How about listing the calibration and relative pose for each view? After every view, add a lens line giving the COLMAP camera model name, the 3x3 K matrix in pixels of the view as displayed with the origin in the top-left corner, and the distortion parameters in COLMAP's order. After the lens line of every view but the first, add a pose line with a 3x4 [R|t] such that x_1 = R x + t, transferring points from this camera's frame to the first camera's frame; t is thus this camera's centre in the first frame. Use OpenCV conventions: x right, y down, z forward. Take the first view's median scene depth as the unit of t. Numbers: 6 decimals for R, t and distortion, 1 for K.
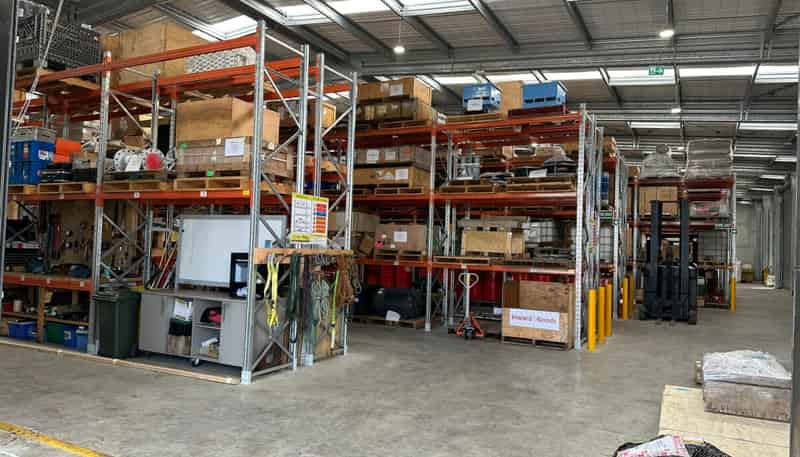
lens RADIAL K [[558.6, 0, 400.0], [0, 558.6, 228.5], [0, 0, 1]] dist [0.105031, -0.156635]
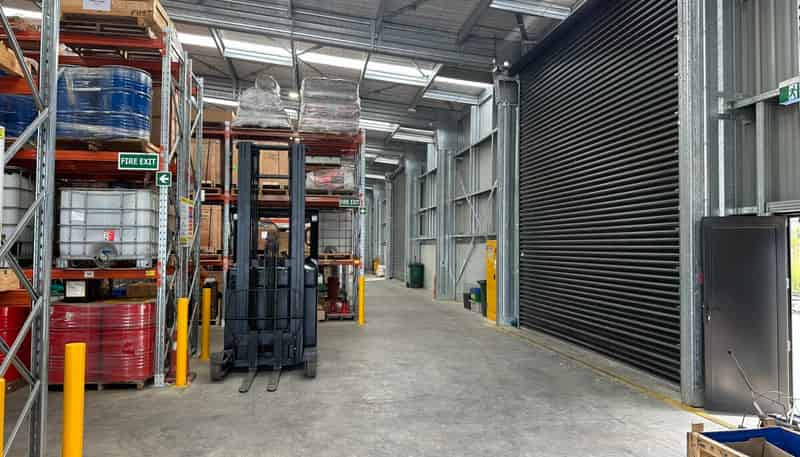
lens RADIAL K [[558.6, 0, 400.0], [0, 558.6, 228.5], [0, 0, 1]] dist [0.105031, -0.156635]
pose [[0.804765, -0.003882, 0.593581, 0.205936], [-0.002330, 0.999950, 0.009699, 0.019485], [-0.593589, -0.009189, 0.804716, 0.400067]]
